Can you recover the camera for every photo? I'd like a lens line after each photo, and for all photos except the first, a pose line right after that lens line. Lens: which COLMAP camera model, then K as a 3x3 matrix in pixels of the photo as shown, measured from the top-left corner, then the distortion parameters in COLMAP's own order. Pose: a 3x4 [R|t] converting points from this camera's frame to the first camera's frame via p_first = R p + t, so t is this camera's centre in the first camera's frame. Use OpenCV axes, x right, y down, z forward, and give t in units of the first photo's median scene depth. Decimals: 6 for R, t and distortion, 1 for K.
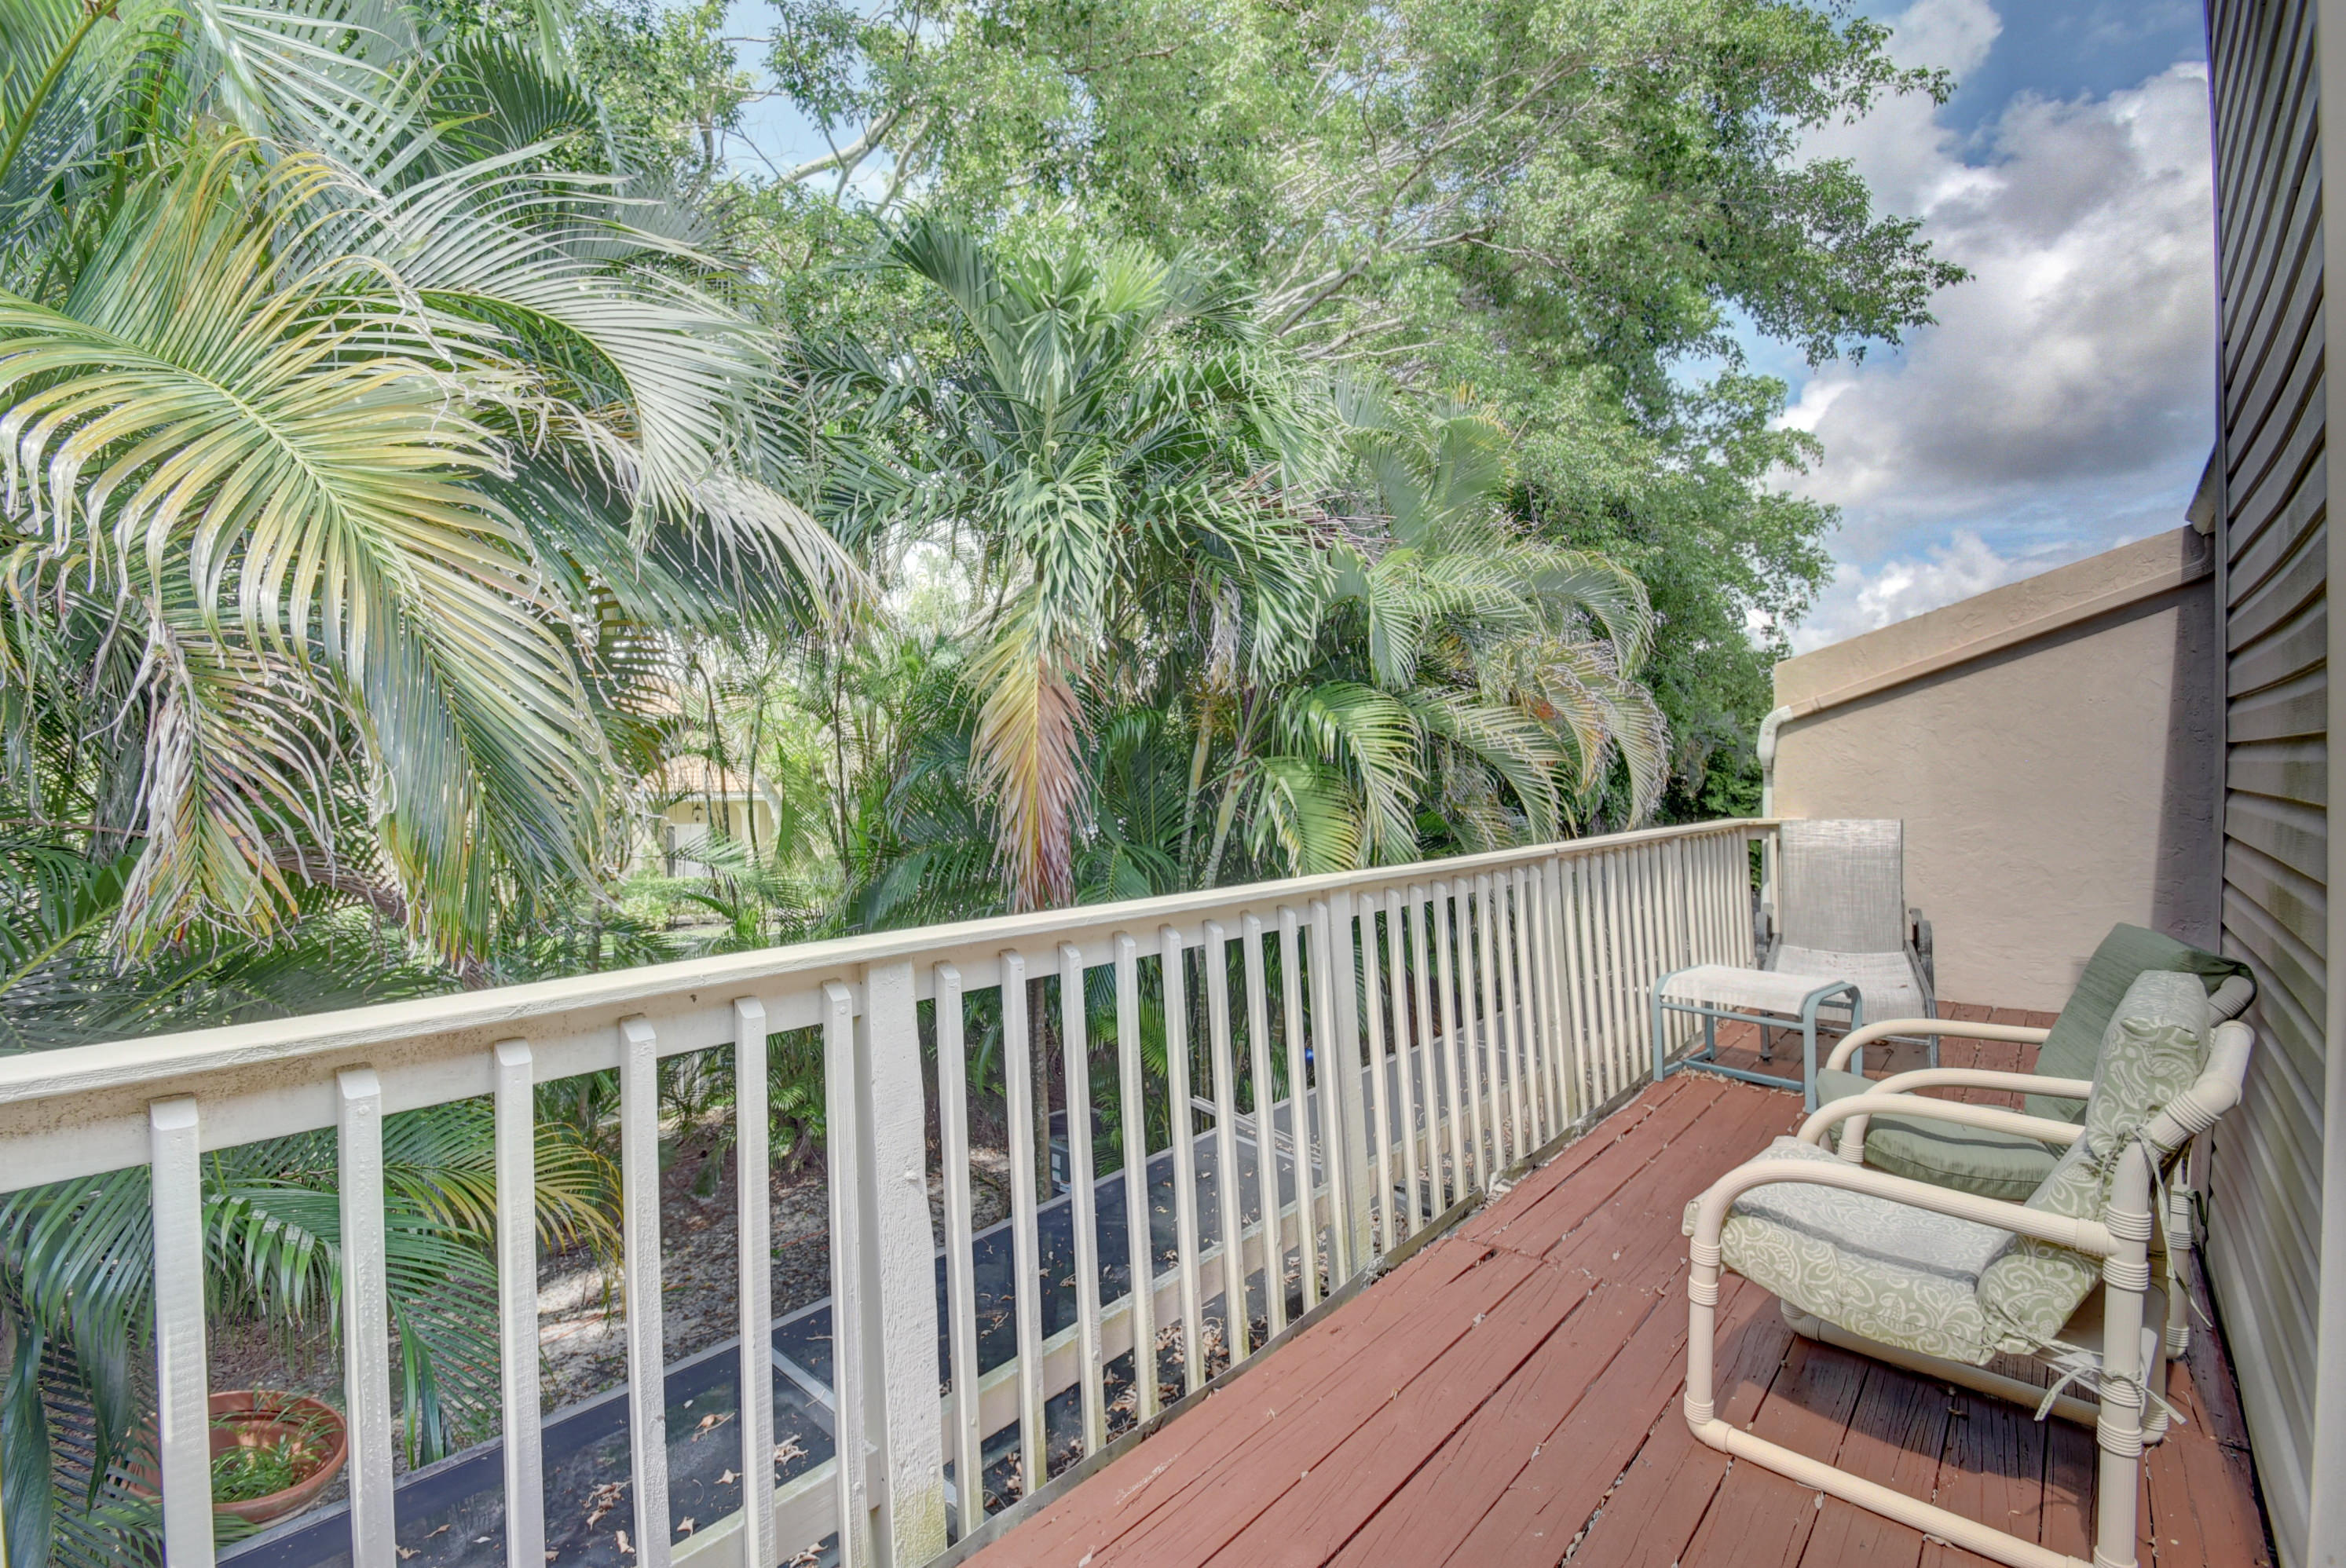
lens RADIAL K [[1043.8, 0, 1173.0], [0, 1043.8, 784.0], [0, 0, 1]] dist [0.001398, -0.011073]
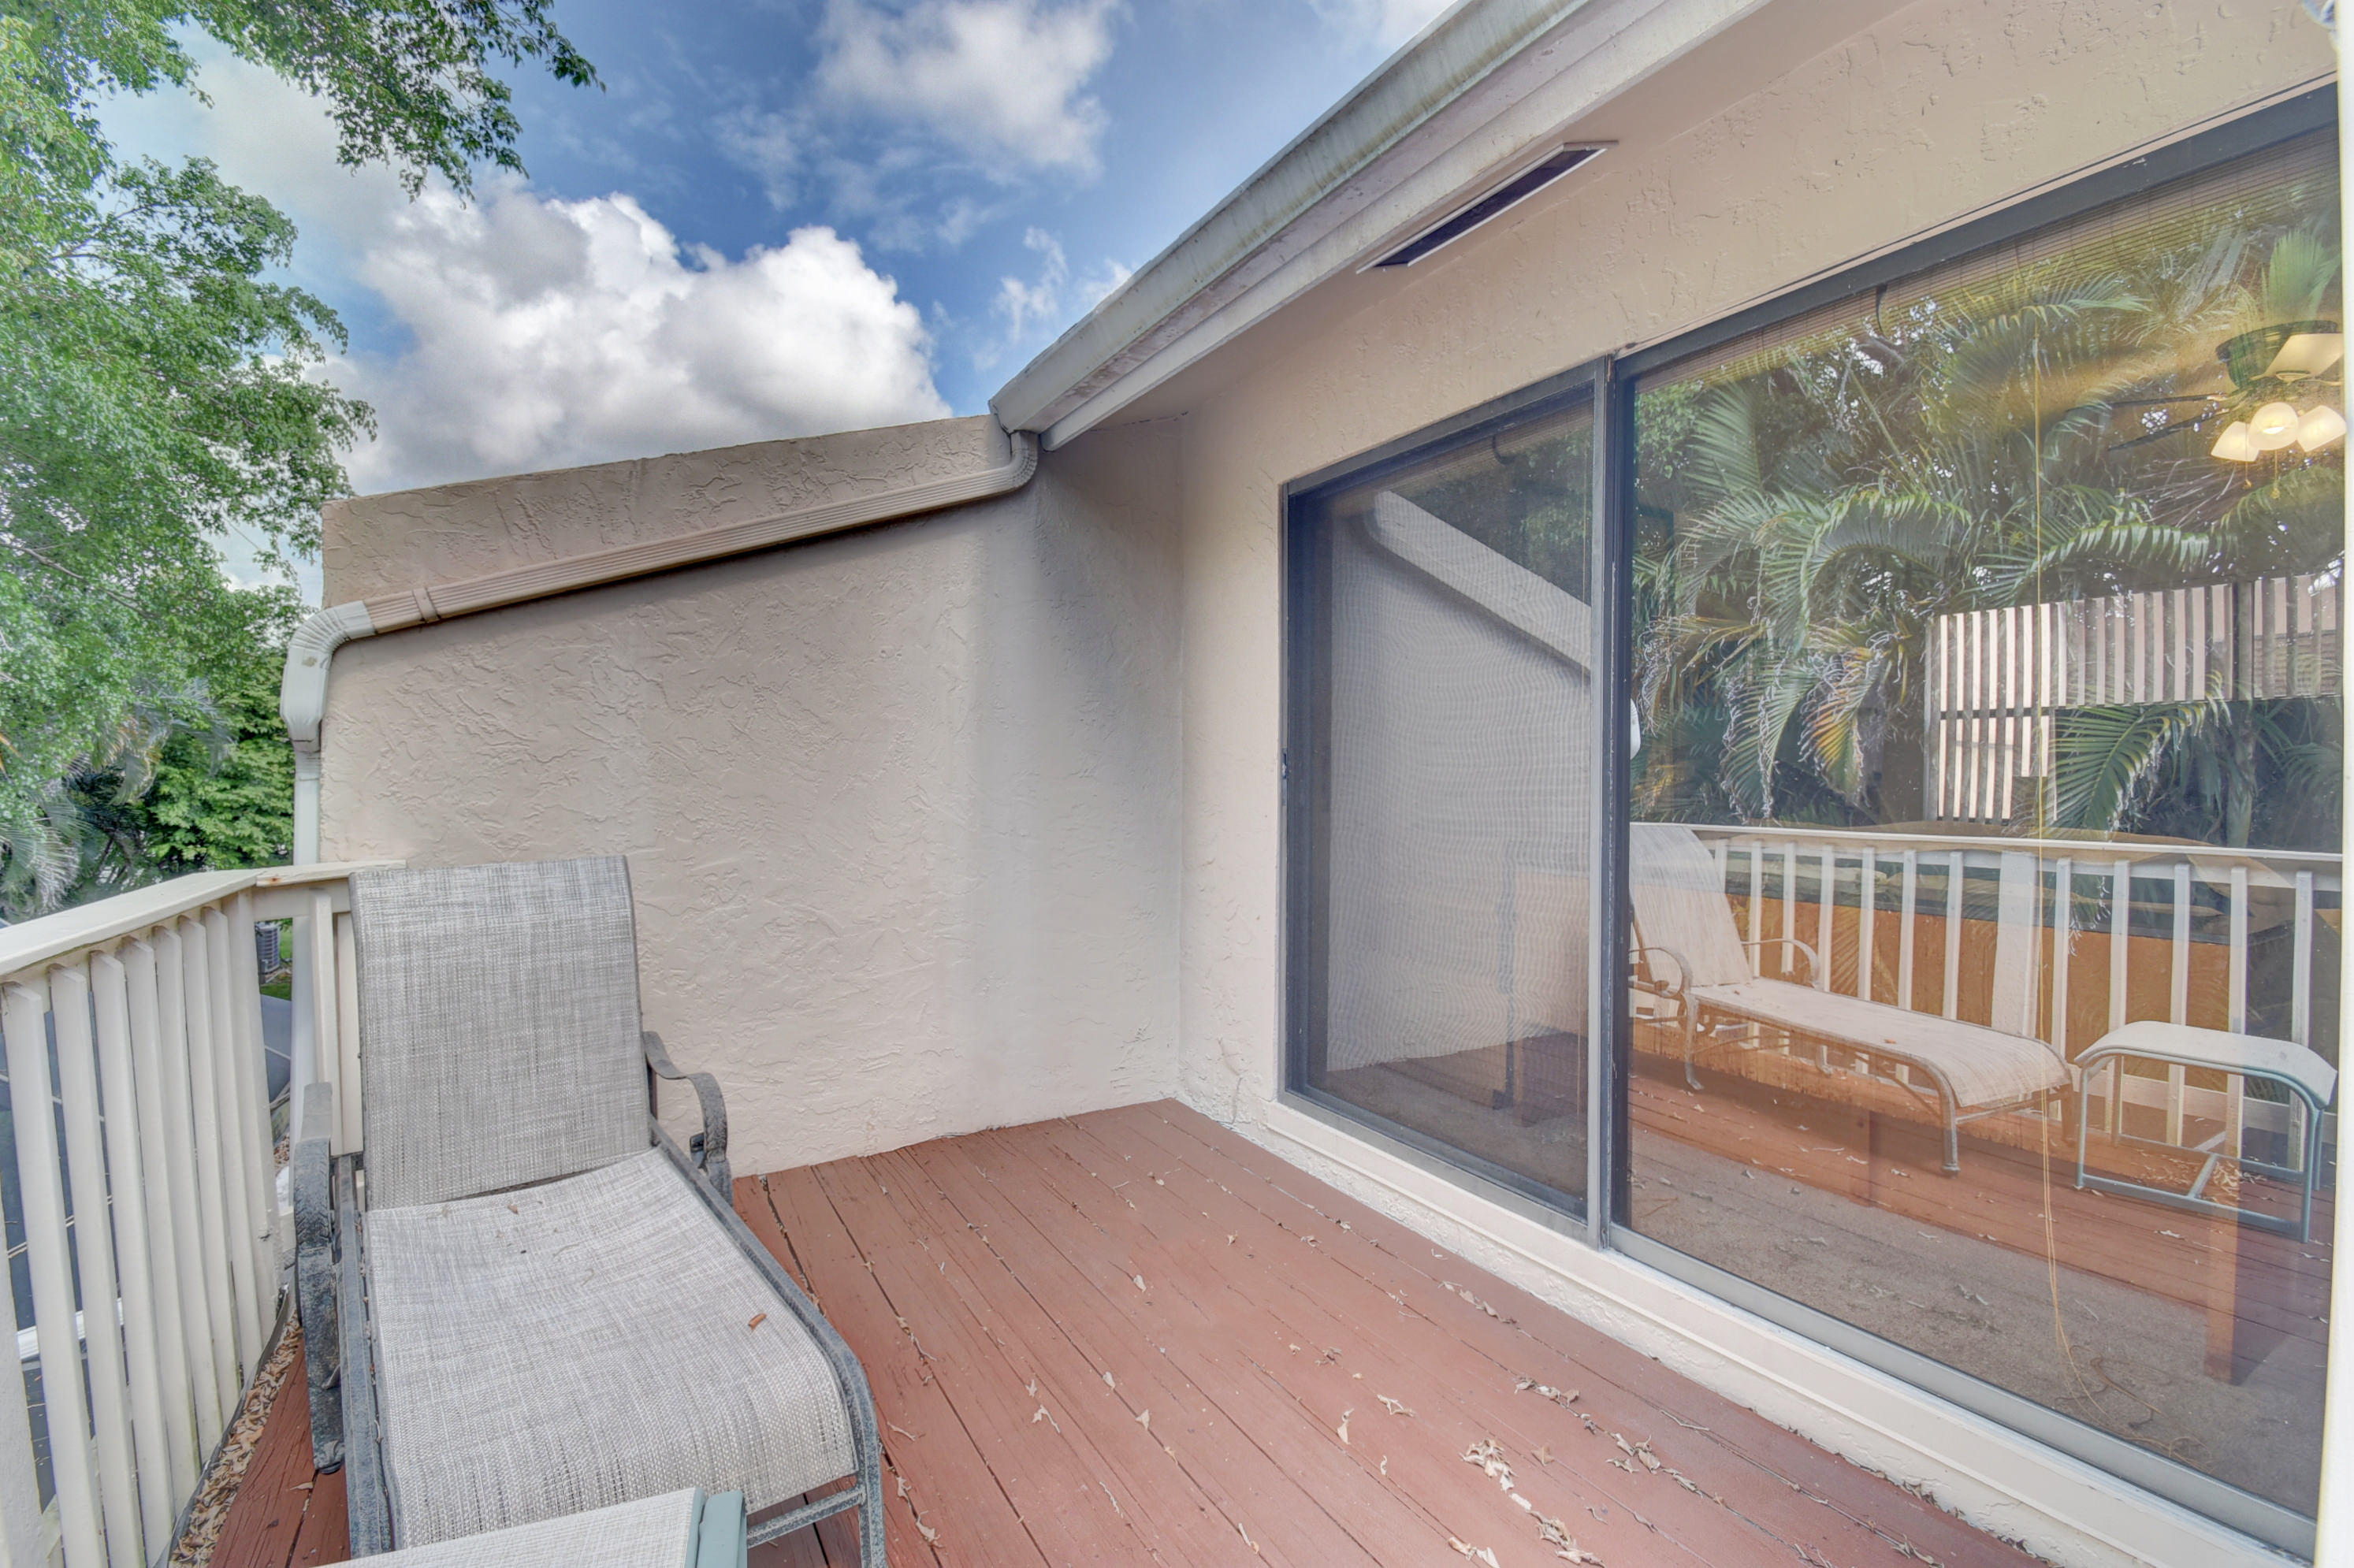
lens RADIAL K [[1063.5, 0, 1177.0], [0, 1063.5, 784.0], [0, 0, 1]] dist [-0.001274, -0.011263]
pose [[0.325493, -0.004029, 0.945536, 0.102525], [0.003814, 0.999988, 0.002948, -0.000229], [-0.945537, 0.002646, 0.325505, 0.193533]]
